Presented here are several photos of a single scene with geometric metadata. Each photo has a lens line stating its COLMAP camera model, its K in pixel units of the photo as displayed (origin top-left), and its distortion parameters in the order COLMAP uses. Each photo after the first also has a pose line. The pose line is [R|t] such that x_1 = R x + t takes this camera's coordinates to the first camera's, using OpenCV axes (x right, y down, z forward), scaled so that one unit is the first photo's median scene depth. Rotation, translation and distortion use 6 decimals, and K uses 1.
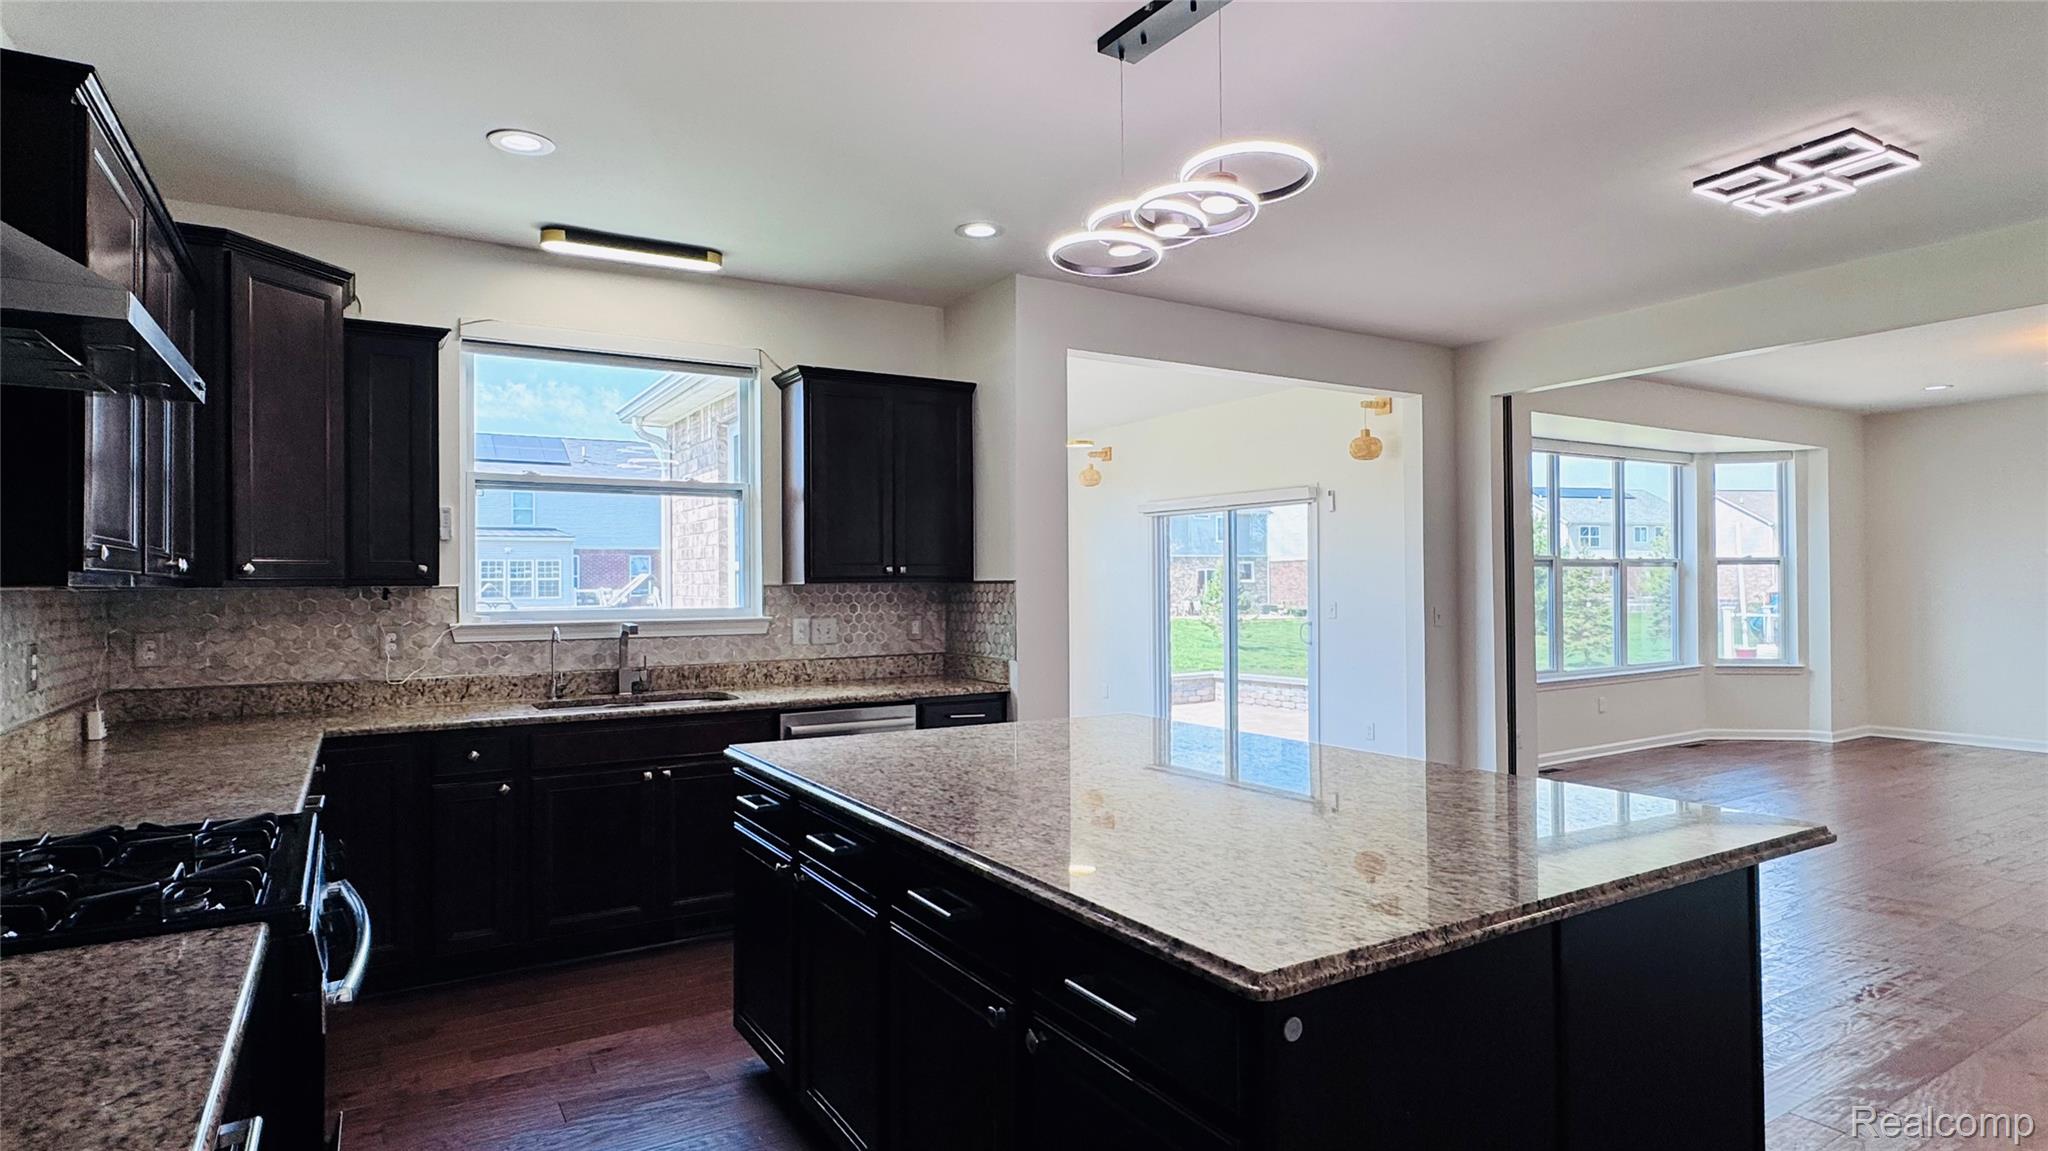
lens RADIAL K [[1084.3, 0, 1026.8], [0, 1084.3, 576.8], [0, 0, 1]] dist [-0.007344, -0.000433]
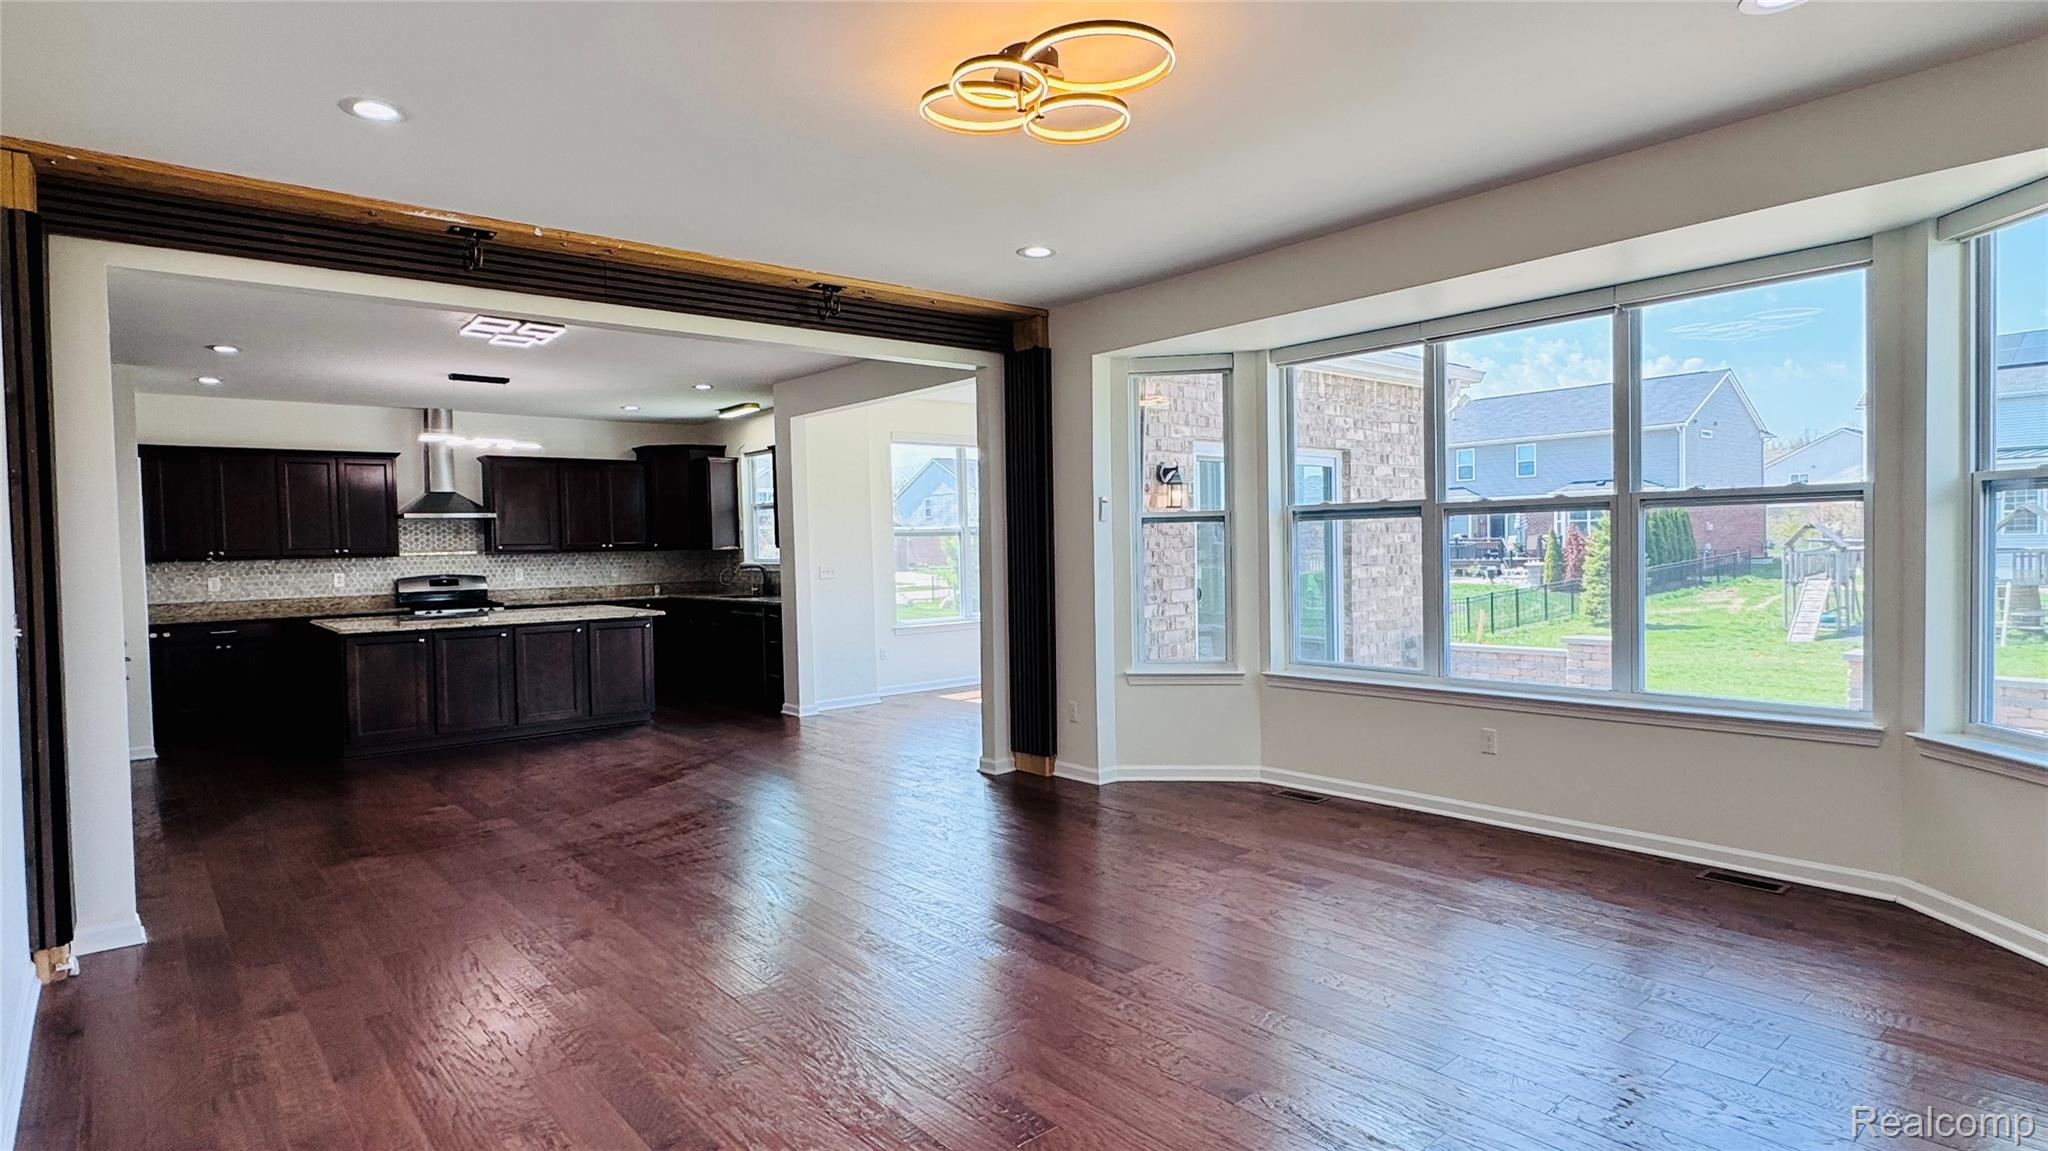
lens RADIAL K [[1084.3, 0, 1023.8], [0, 1084.3, 570.3], [0, 0, 1]] dist [-0.007344, -0.000433]
pose [[0.152486, 0.040447, -0.987478, 1.002519], [0.033681, 0.998369, 0.046095, -0.013577], [0.987731, -0.040288, 0.150875, 0.596826]]
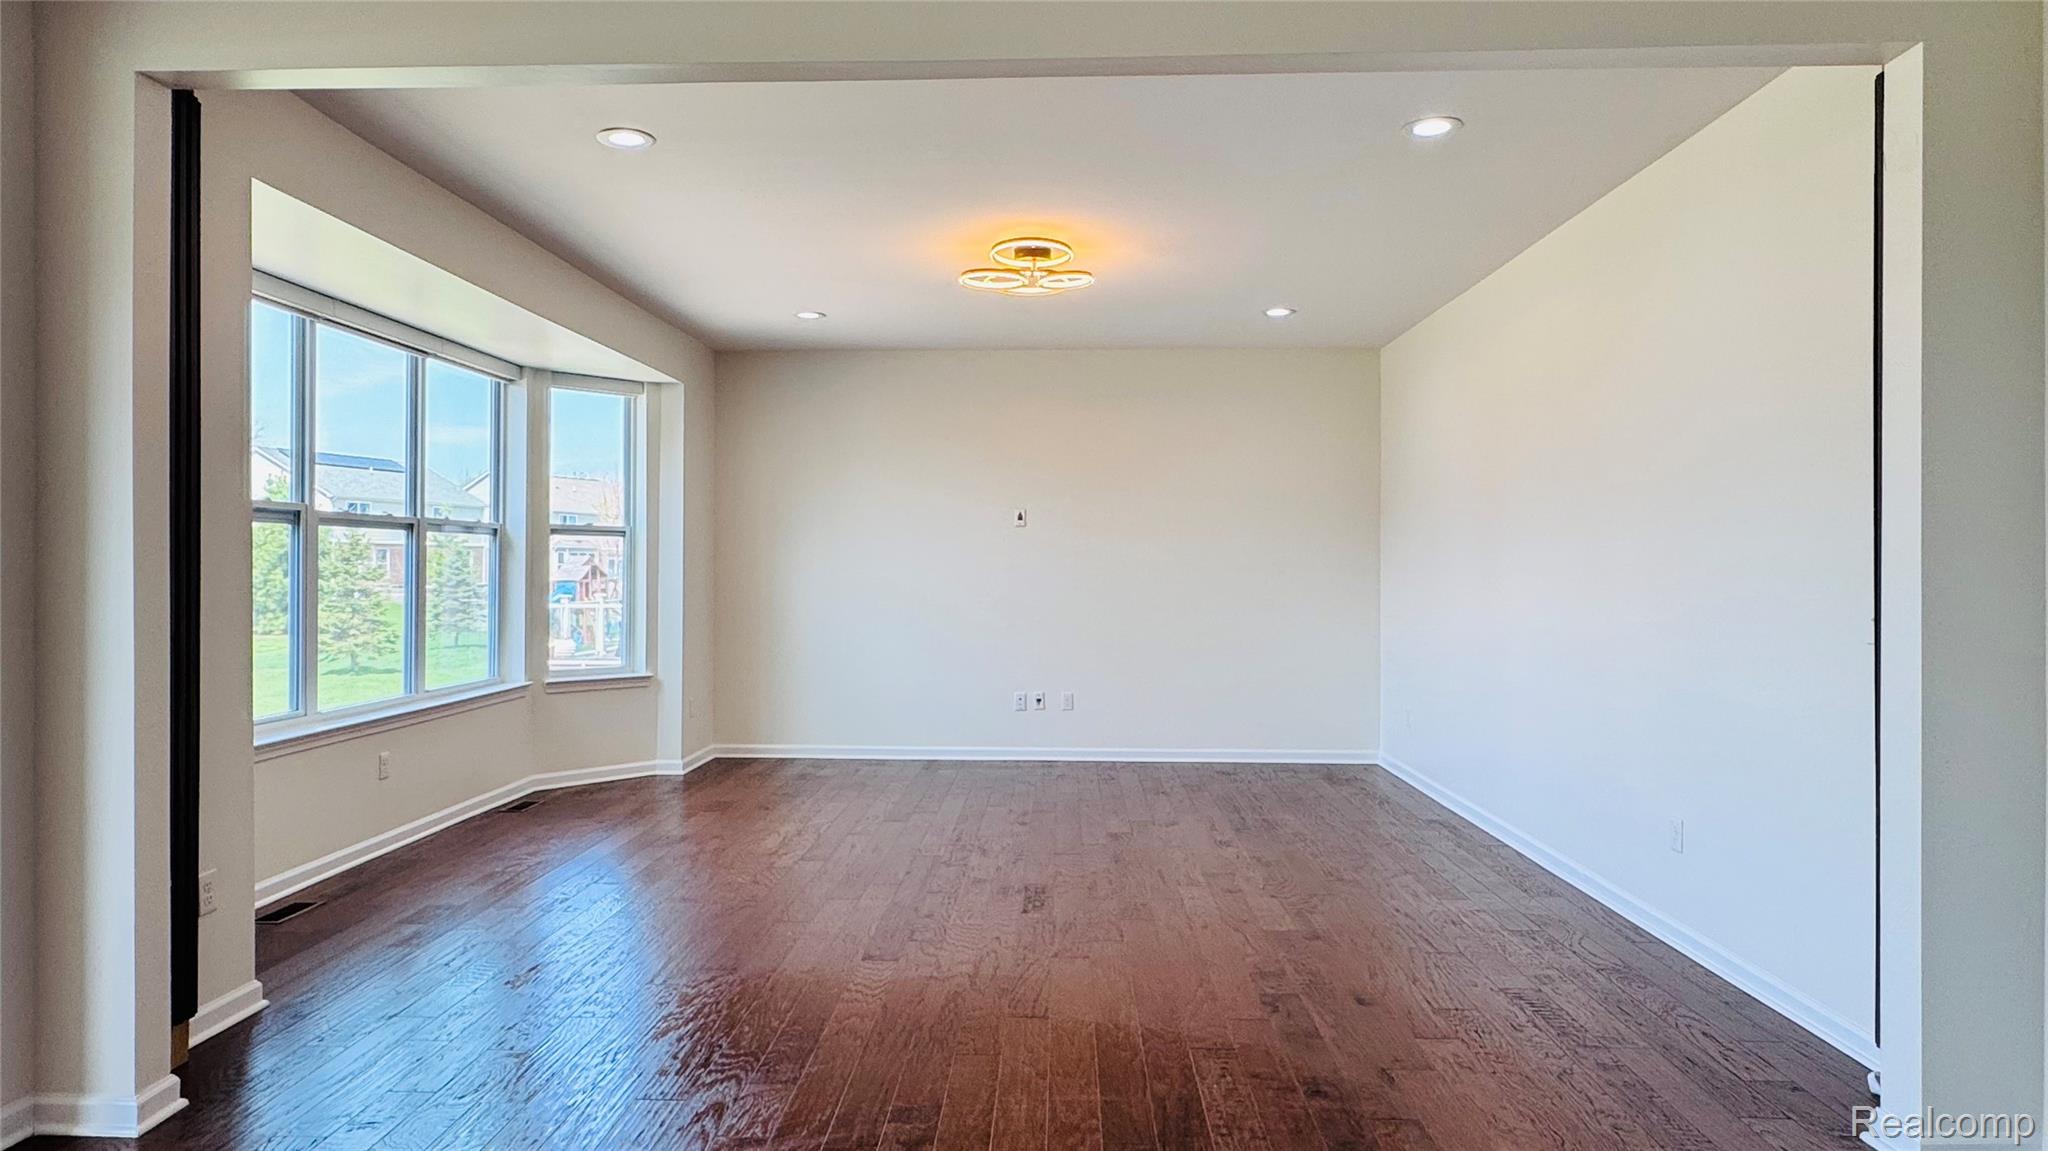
lens RADIAL K [[1196.2, 0, 1027.6], [0, 1196.2, 568.3], [0, 0, 1]] dist [-0.006974, -0.000951]
pose [[0.547784, 0.013315, 0.836514, 0.173605], [-0.015819, 0.999859, -0.005557, 0.009955], [-0.836470, -0.010189, 0.547918, 0.337018]]
